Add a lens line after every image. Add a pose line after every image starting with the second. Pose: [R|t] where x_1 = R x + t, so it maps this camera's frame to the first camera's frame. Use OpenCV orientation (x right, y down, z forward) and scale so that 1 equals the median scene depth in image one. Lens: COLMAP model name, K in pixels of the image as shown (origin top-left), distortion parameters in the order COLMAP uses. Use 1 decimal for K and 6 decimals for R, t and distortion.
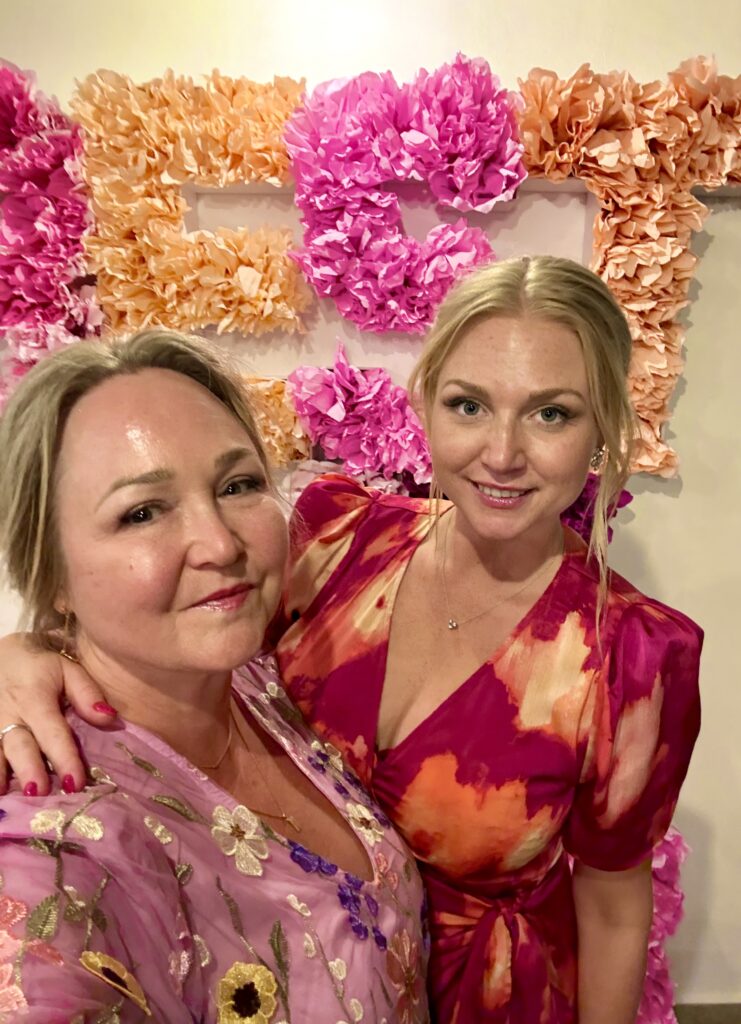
lens RADIAL K [[905.5, 0, 378.9], [0, 905.5, 517.9], [0, 0, 1]] dist [0.044939, -0.046418]
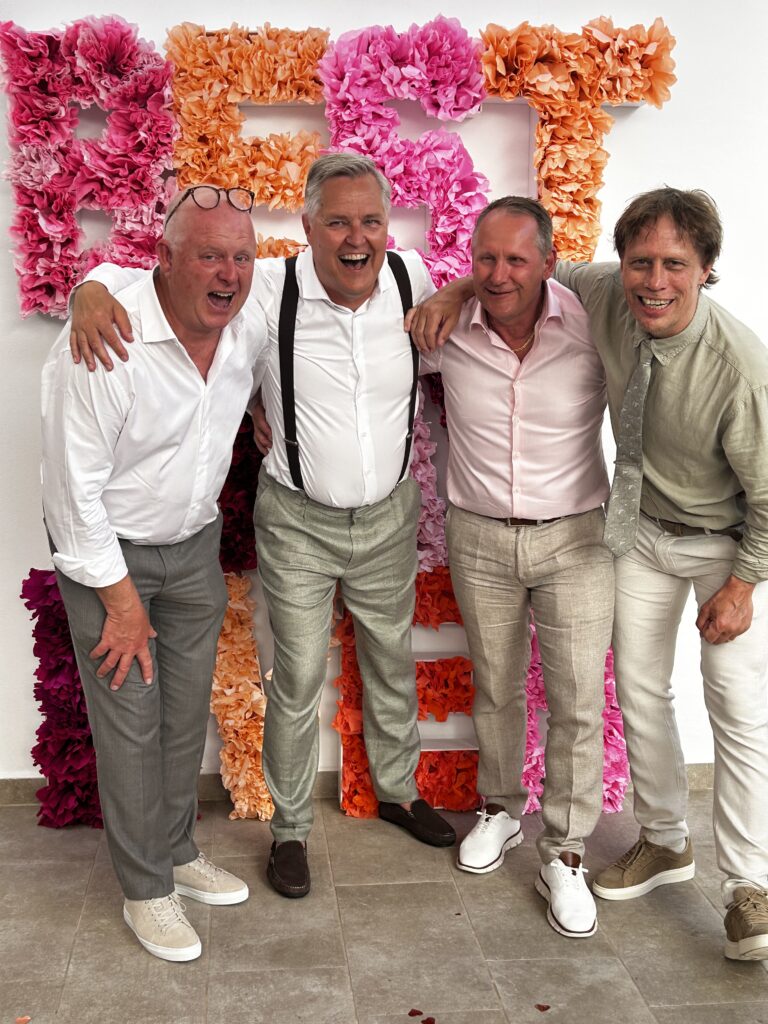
lens RADIAL K [[1290.9, 0, 380.7], [0, 1290.9, 515.8], [0, 0, 1]] dist [-0.000548, 0.000000]
pose [[0.995398, -0.031778, 0.090403, -0.206781], [0.031790, 0.999494, 0.001316, 0.270709], [-0.090399, 0.001564, 0.995904, -0.990057]]
